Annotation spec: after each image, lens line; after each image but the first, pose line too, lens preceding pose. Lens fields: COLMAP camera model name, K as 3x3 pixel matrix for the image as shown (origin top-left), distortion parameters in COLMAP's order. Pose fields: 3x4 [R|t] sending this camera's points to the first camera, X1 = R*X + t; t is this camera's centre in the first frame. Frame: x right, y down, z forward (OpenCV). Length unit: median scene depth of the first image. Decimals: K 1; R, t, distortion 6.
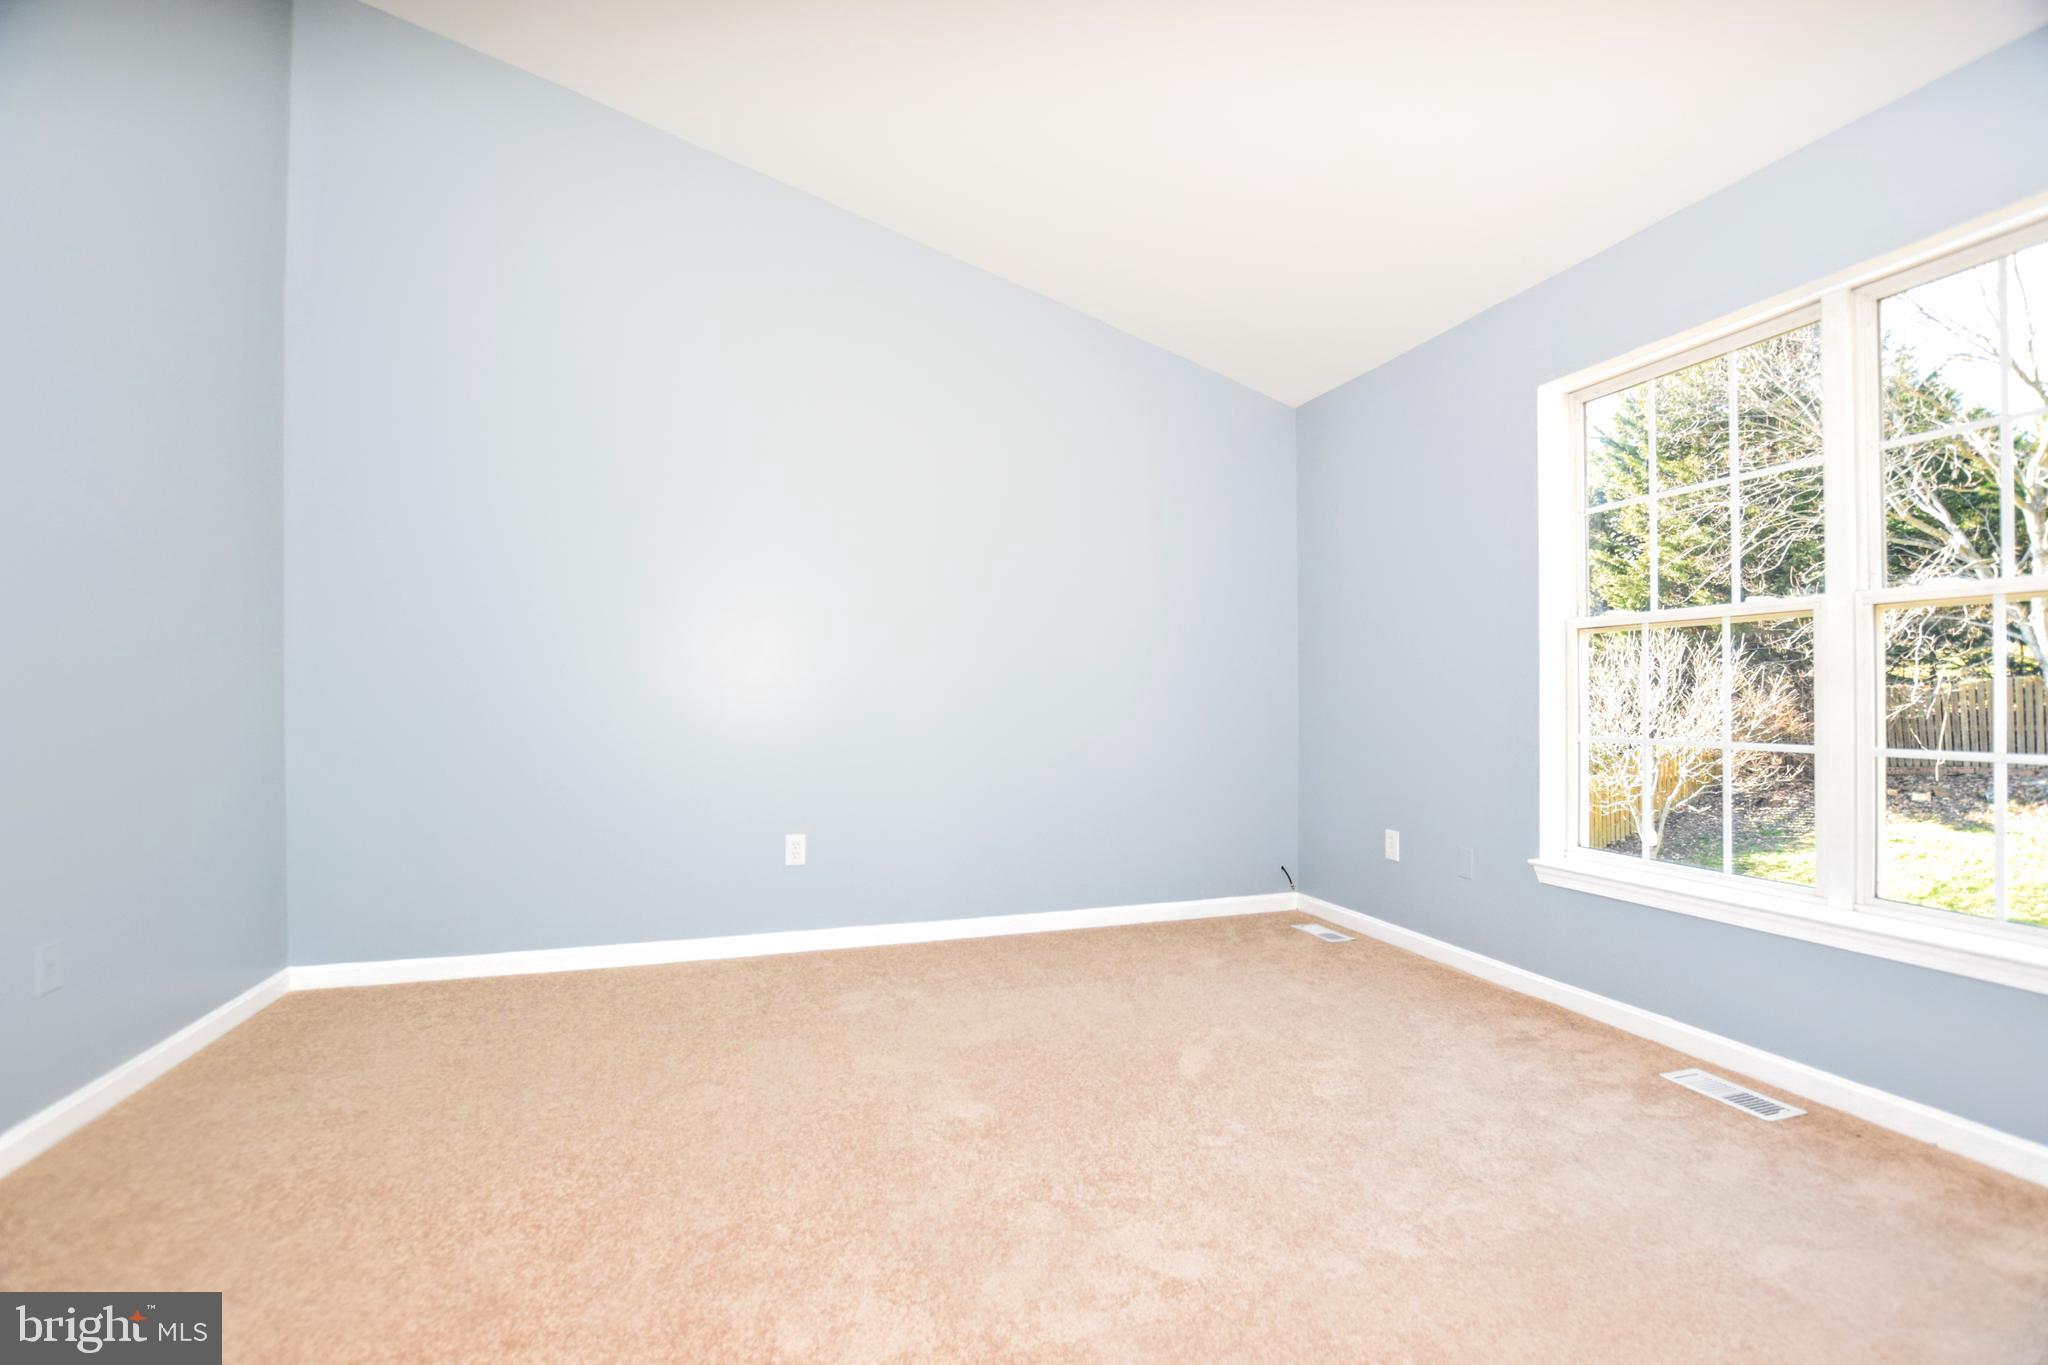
lens RADIAL K [[911.2, 0, 1012.8], [0, 911.2, 688.0], [0, 0, 1]] dist [-0.030272, 0.003405]
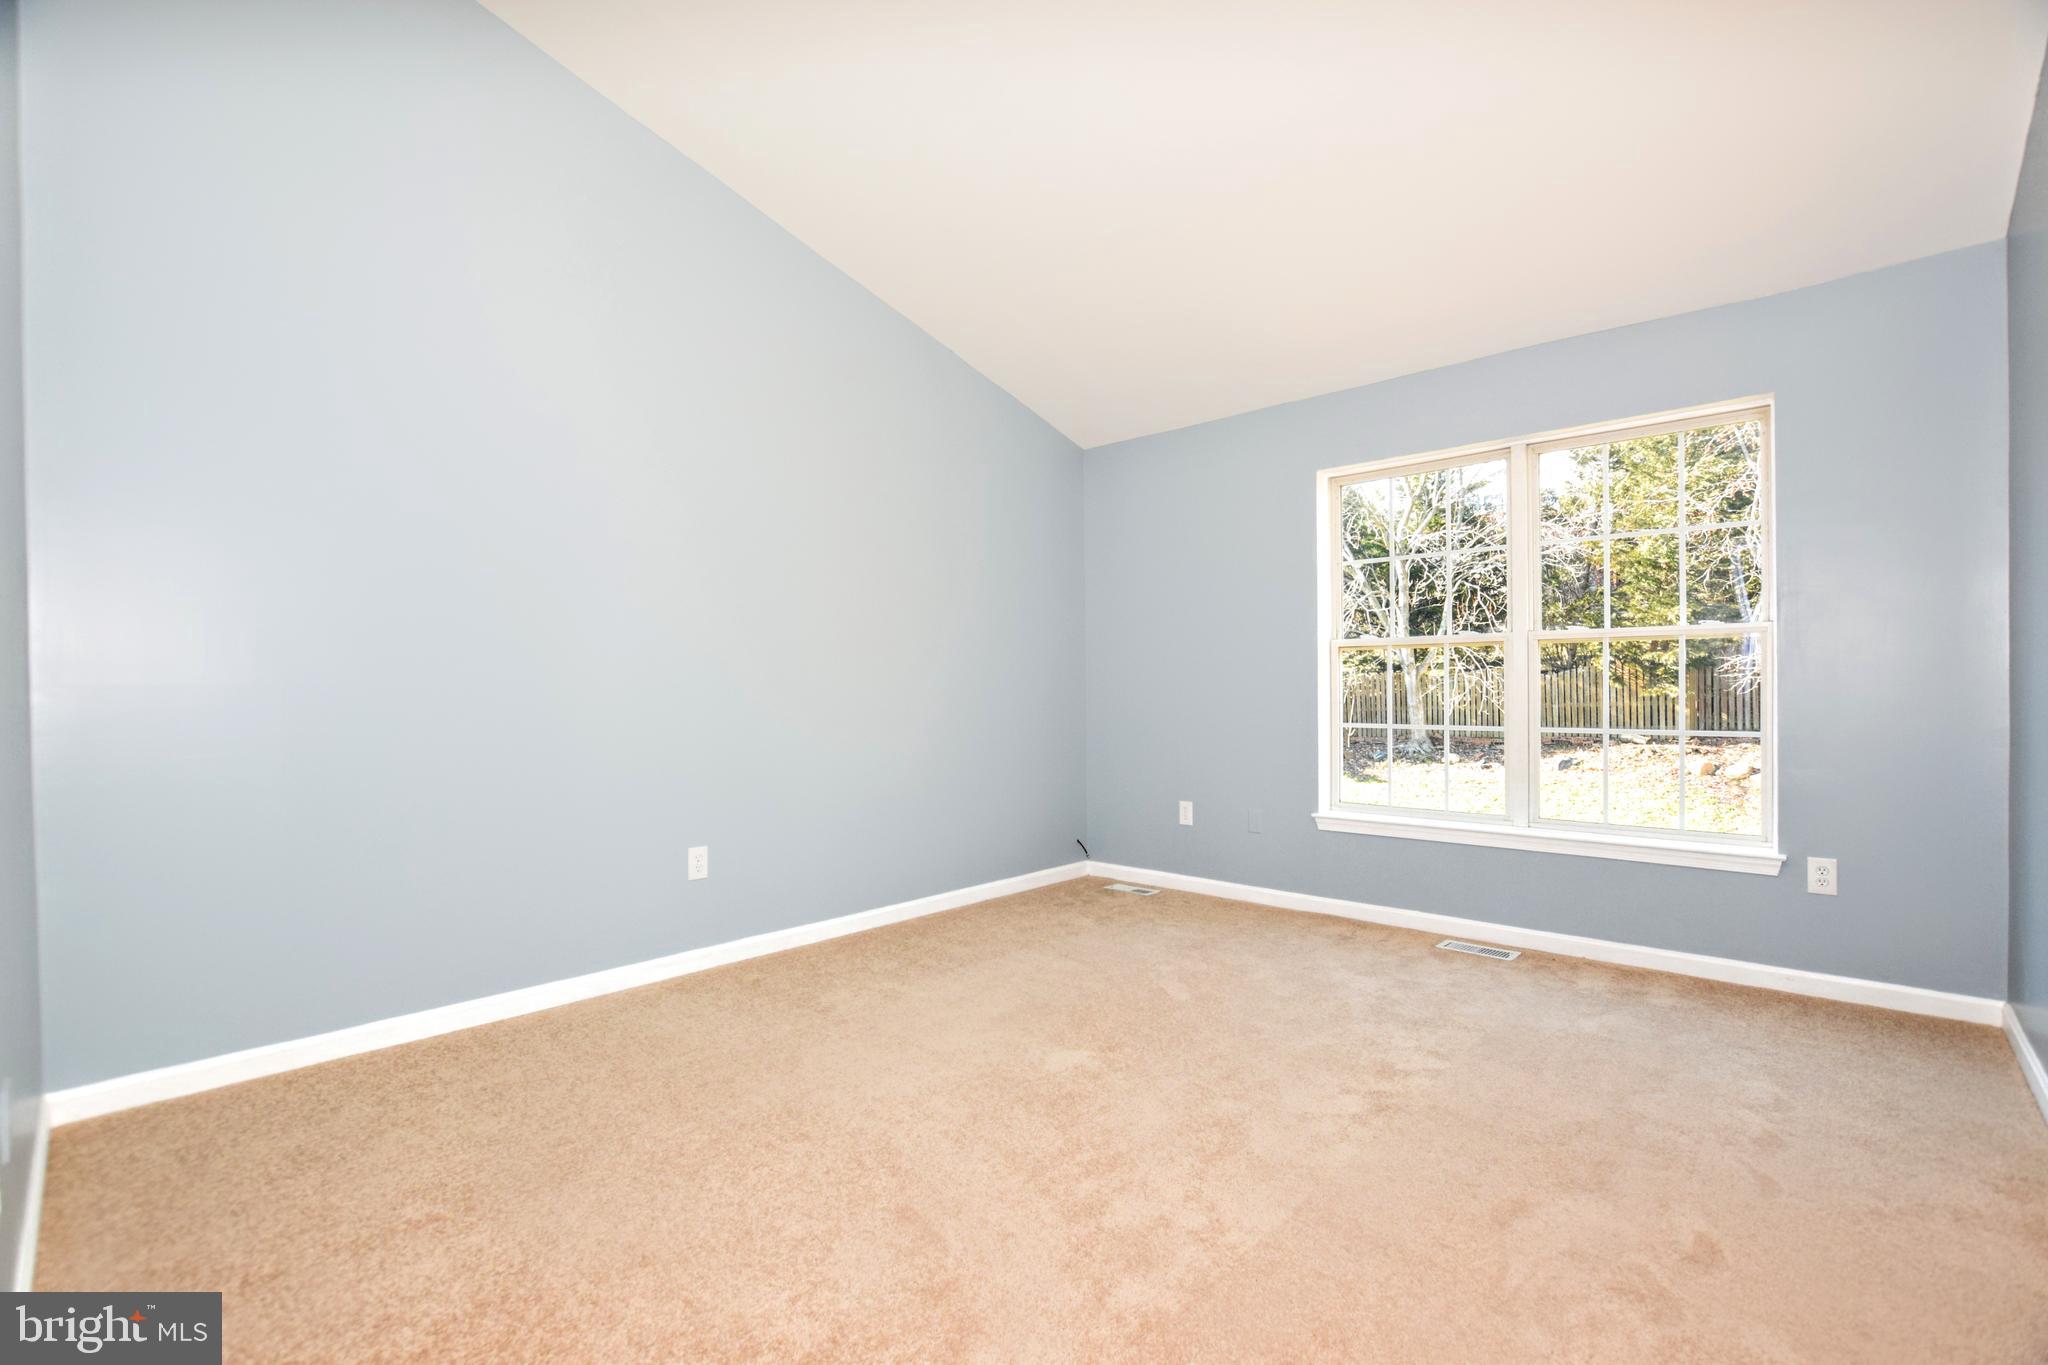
lens RADIAL K [[912.1, 0, 1024.5], [0, 912.1, 682.7], [0, 0, 1]] dist [-0.025467, 0.000282]
pose [[0.870045, -0.003564, 0.492960, -0.596249], [0.001977, 0.999991, 0.003741, -0.019957], [-0.492969, -0.002280, 0.870044, 0.007941]]
